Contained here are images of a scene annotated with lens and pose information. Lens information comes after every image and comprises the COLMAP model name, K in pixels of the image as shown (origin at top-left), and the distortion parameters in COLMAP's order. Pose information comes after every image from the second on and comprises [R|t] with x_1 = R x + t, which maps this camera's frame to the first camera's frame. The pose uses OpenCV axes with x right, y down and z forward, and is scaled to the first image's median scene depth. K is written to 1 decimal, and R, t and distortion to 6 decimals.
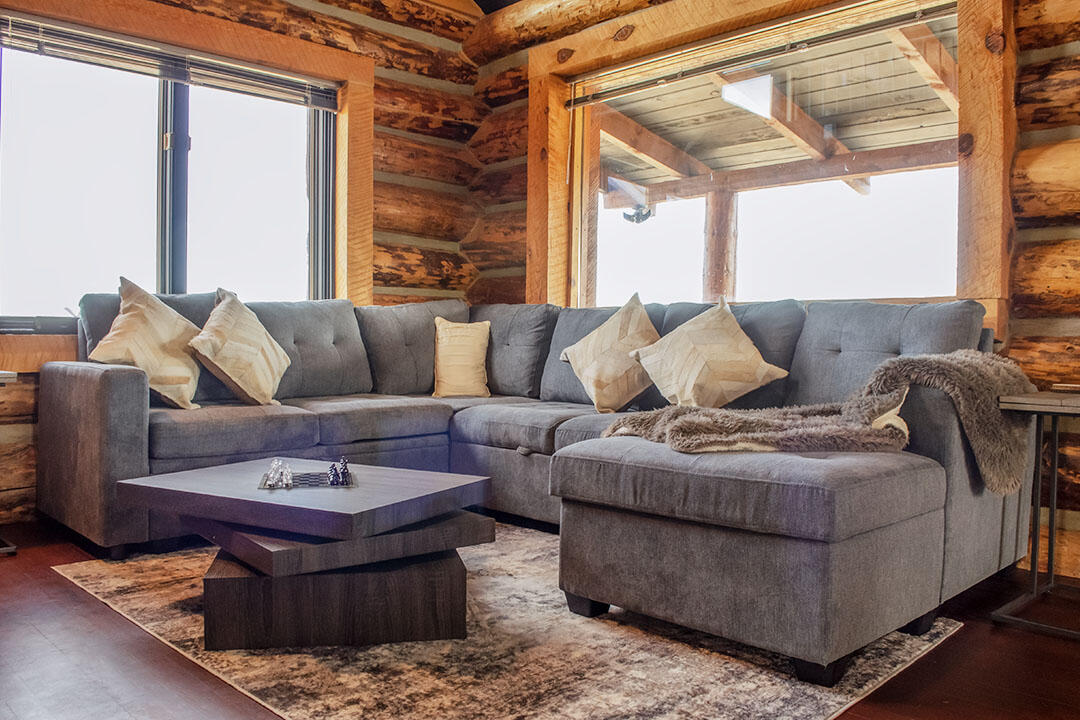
lens RADIAL K [[896.5, 0, 540.0], [0, 896.5, 360.0], [0, 0, 1]] dist [-0.092797, 0.072463]
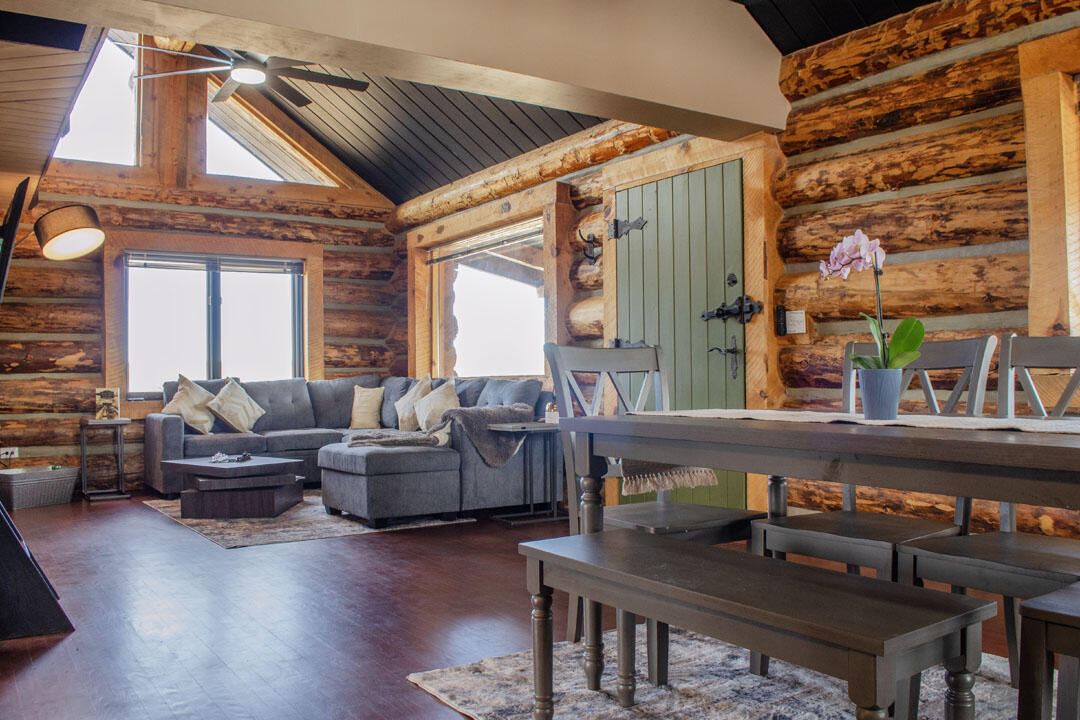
lens RADIAL K [[896.5, 0, 540.0], [0, 896.5, 360.0], [0, 0, 1]] dist [-0.092797, 0.072463]
pose [[0.984298, -0.027923, -0.174292, 0.568269], [0.020358, 0.998778, -0.045041, -0.009883], [0.175336, 0.040786, 0.983663, -0.717755]]
